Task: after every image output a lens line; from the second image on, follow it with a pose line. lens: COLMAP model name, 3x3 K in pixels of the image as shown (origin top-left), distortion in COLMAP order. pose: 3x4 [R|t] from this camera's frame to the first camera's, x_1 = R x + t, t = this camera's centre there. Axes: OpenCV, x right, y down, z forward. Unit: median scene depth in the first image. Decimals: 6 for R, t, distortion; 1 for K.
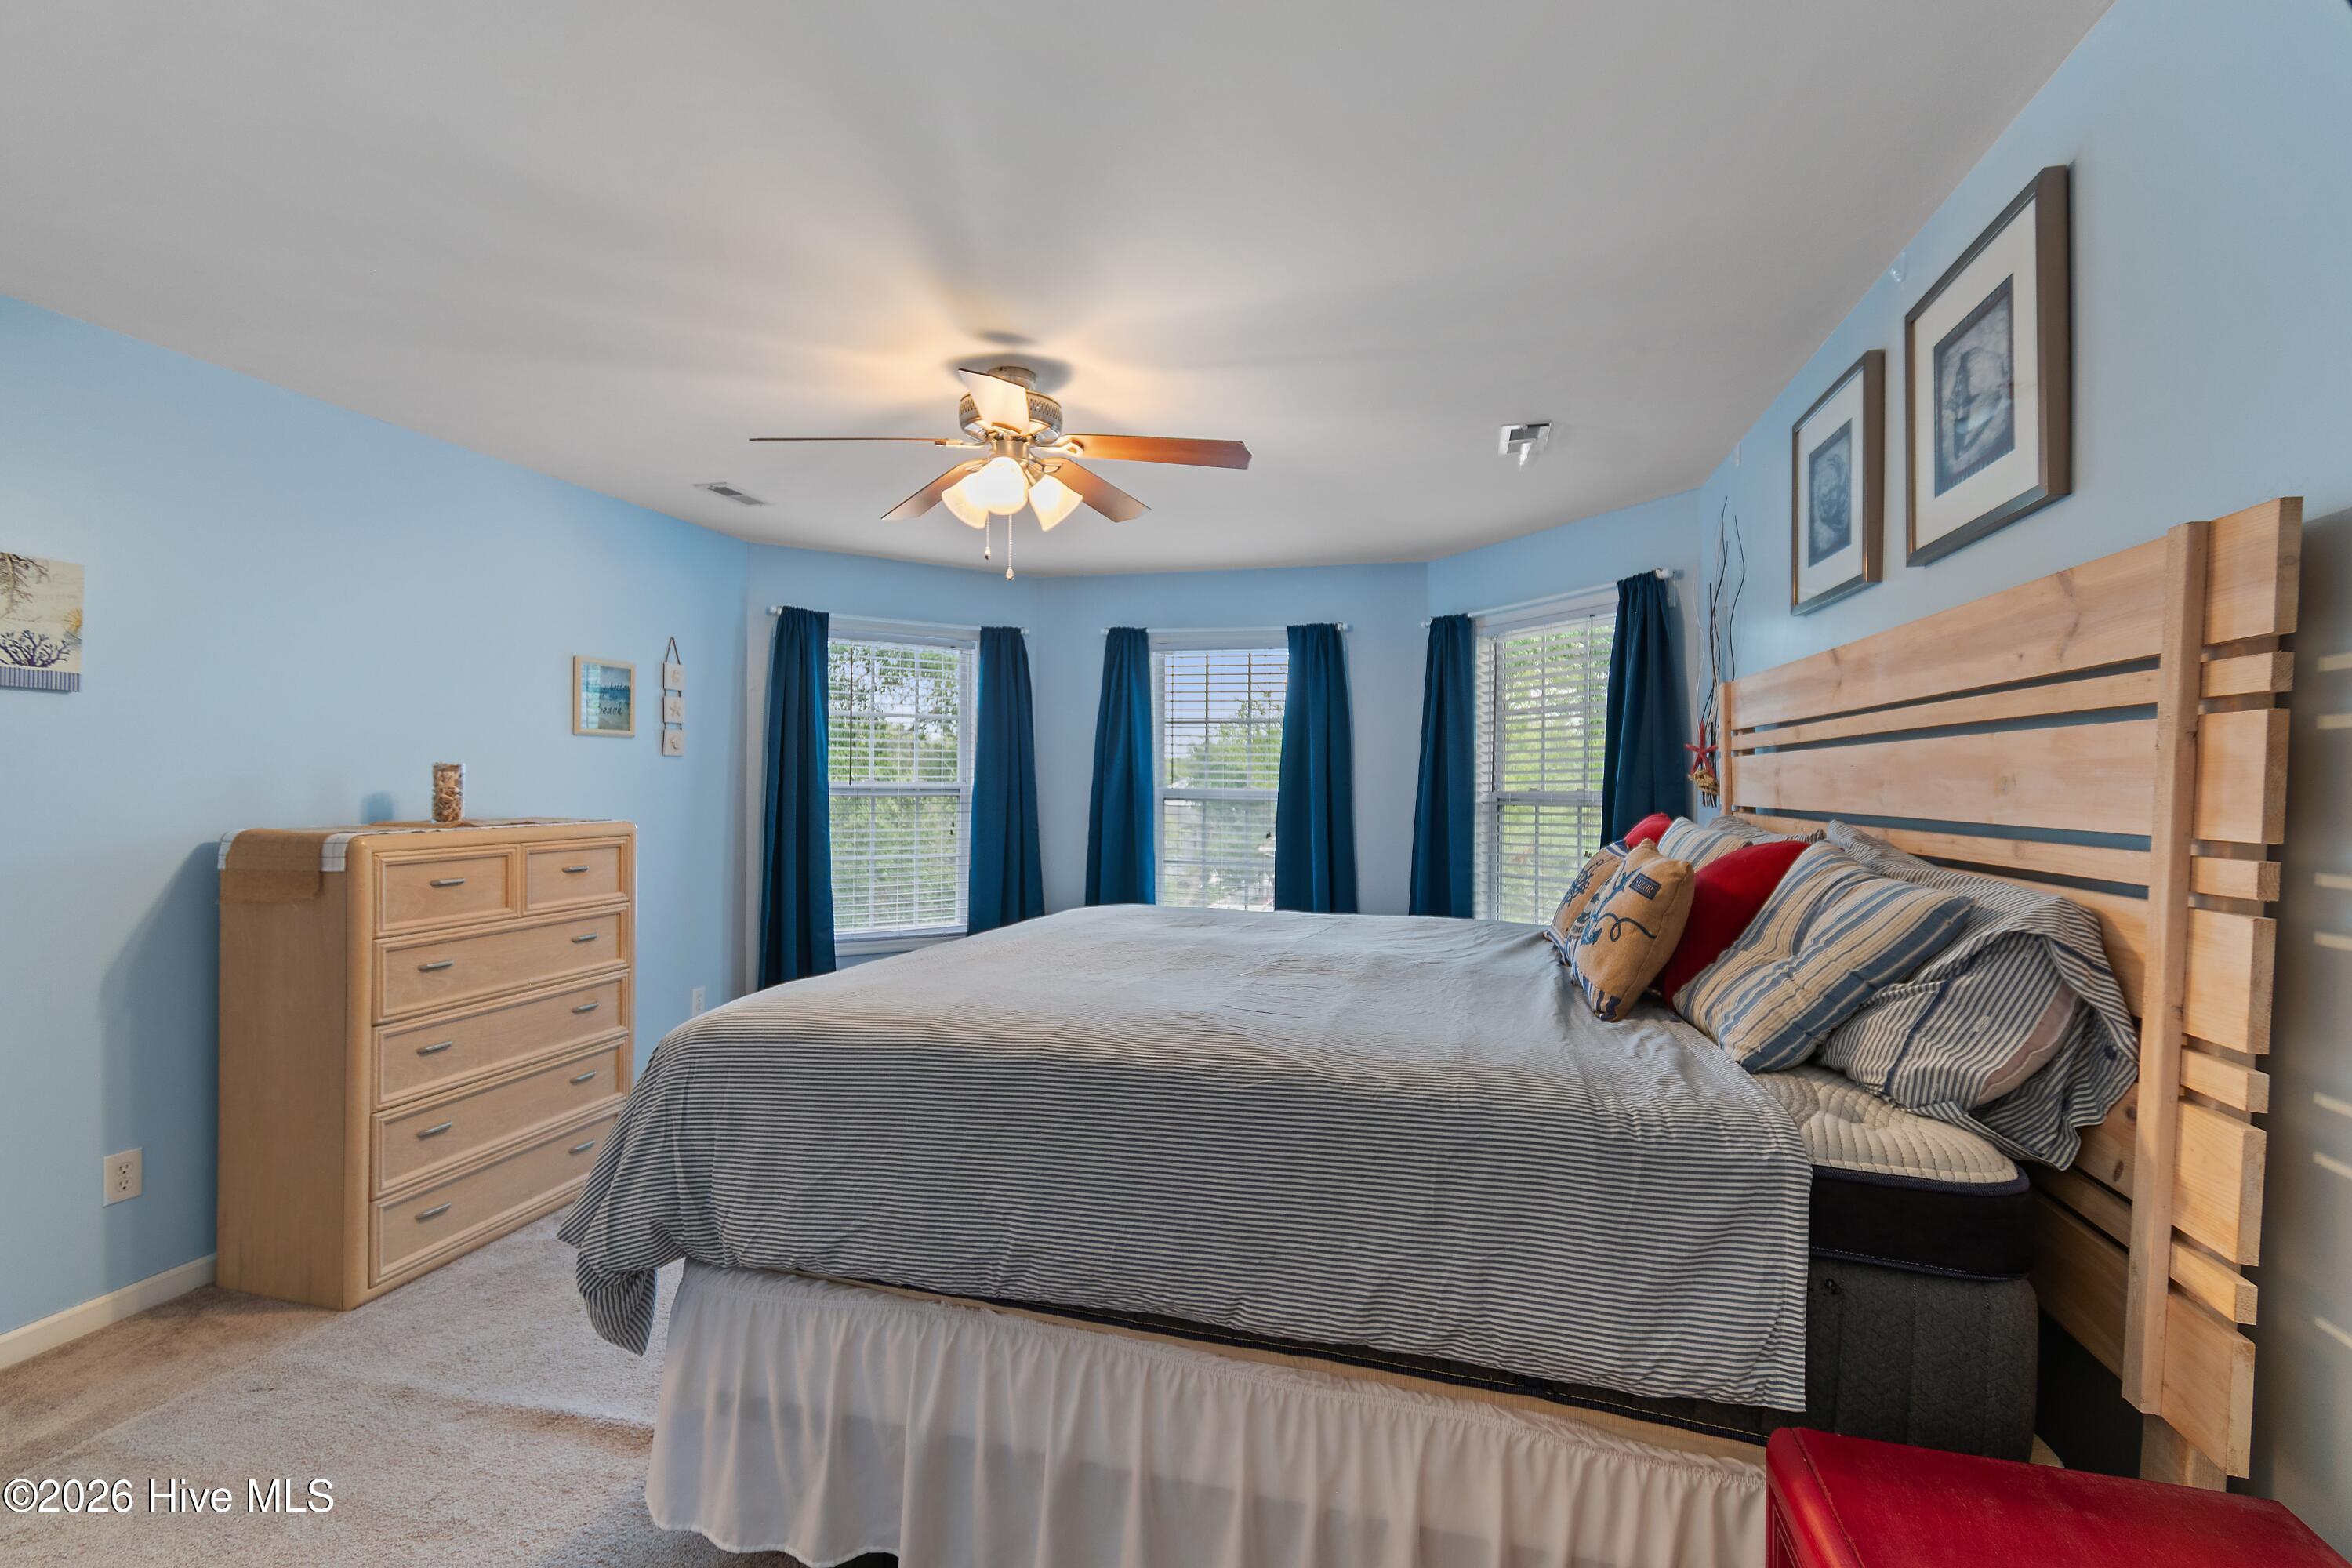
lens RADIAL K [[1021.9, 0, 1186.5], [0, 1021.9, 781.8], [0, 0, 1]] dist [0.000057, -0.000486]
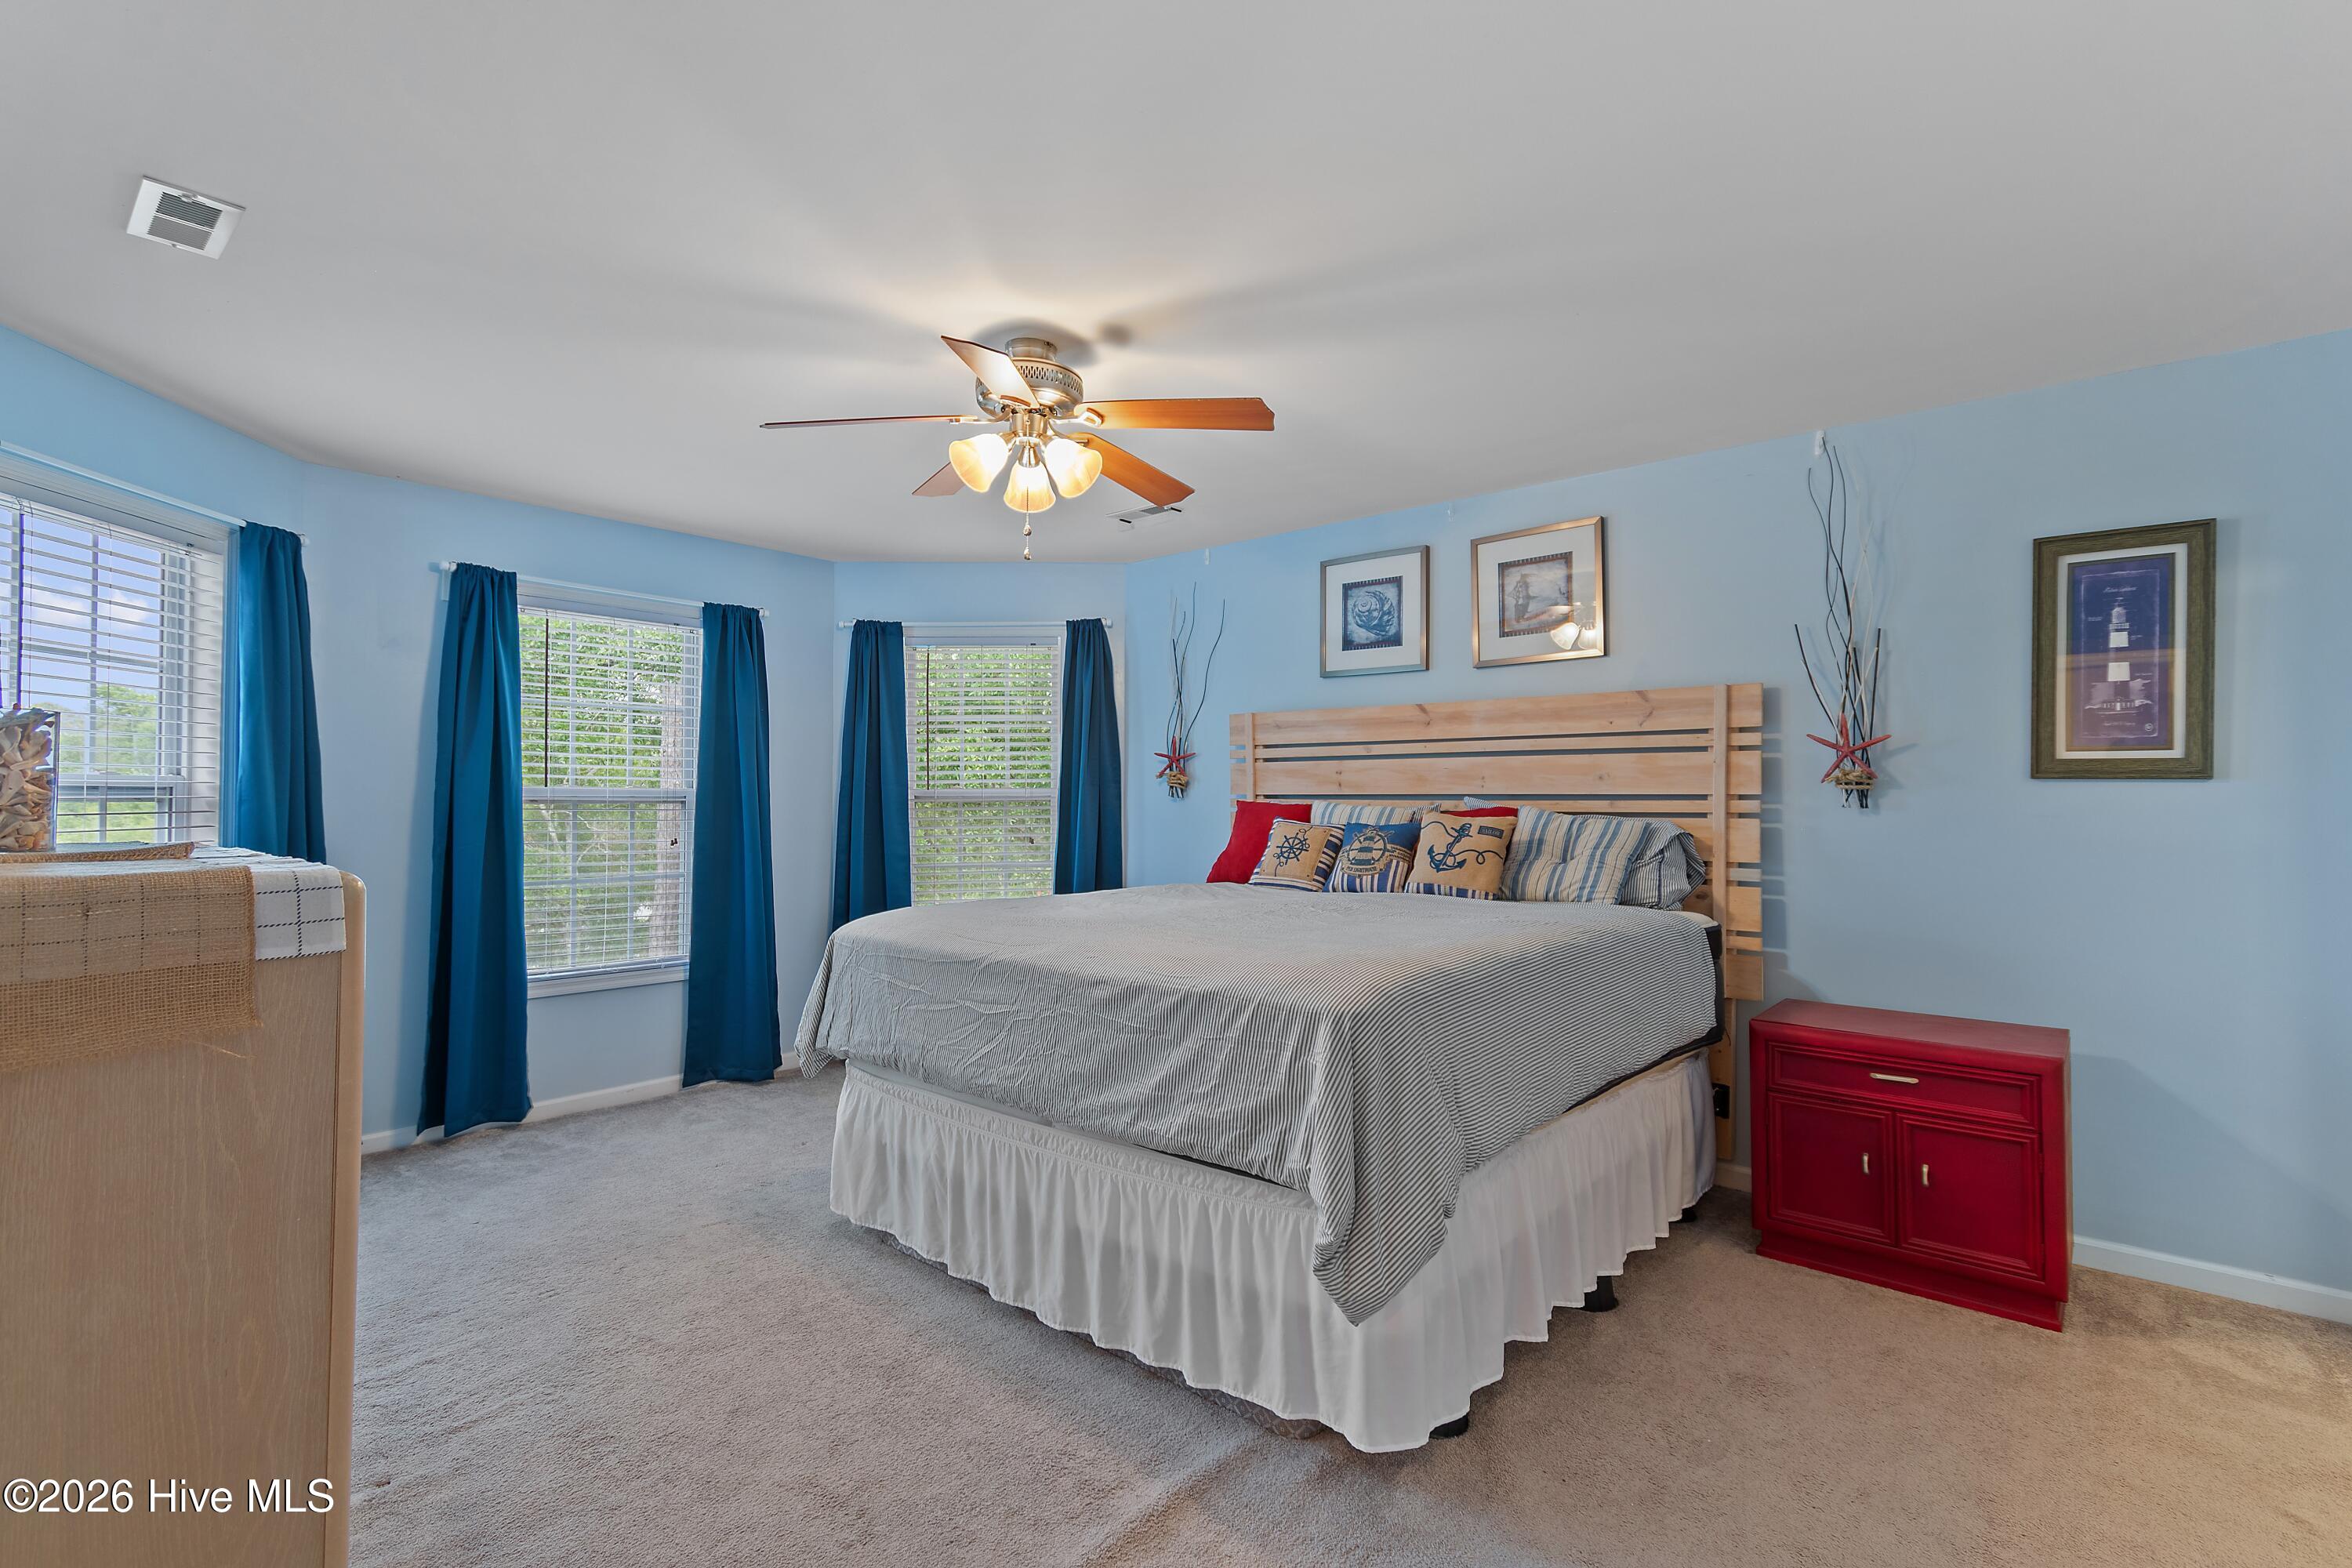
lens RADIAL K [[1039.0, 0, 1176.0], [0, 1039.0, 784.0], [0, 0, 1]] dist [0.004183, -0.001198]
pose [[0.457689, 0.003085, 0.889107, -1.053720], [0.000834, 0.999992, -0.003899, 0.016451], [-0.889112, 0.002526, 0.457683, 0.468625]]
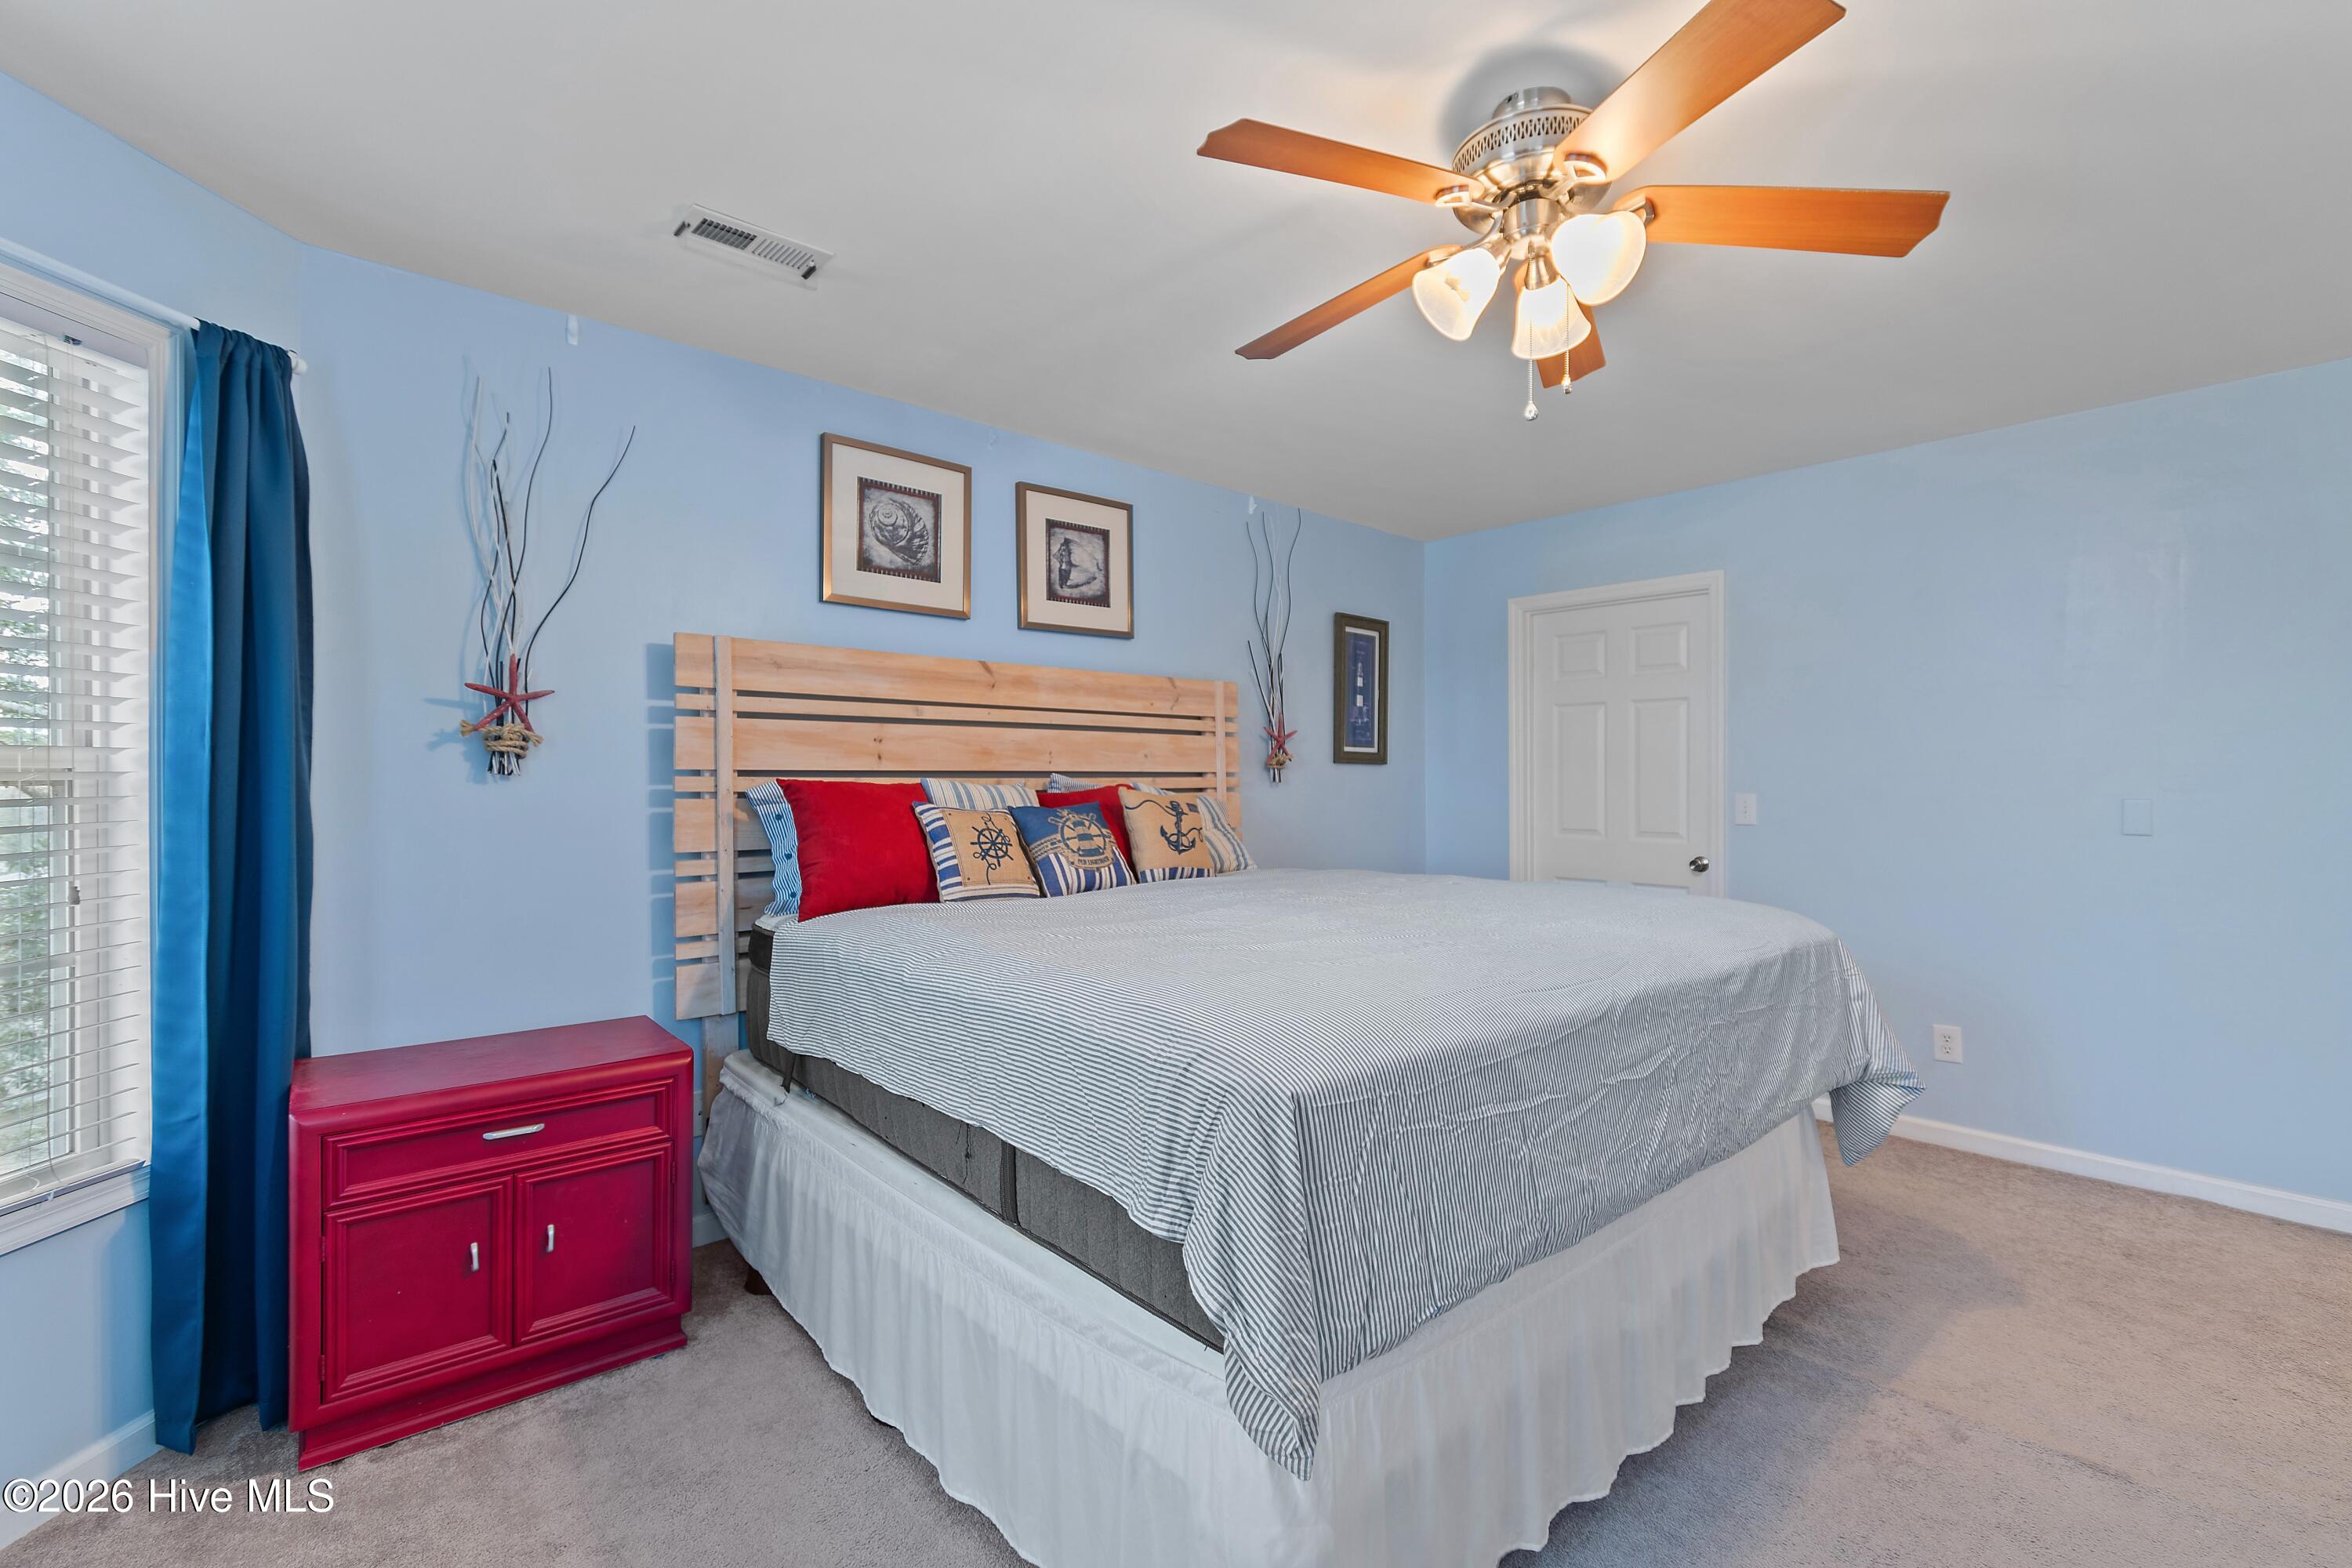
lens RADIAL K [[1039.0, 0, 1176.0], [0, 1039.0, 784.0], [0, 0, 1]] dist [0.004183, -0.001198]
pose [[-0.821665, -0.011927, 0.569846, -0.410934], [-0.007637, 0.999922, 0.009916, 0.028308], [-0.569919, 0.003795, -0.821692, 1.821121]]
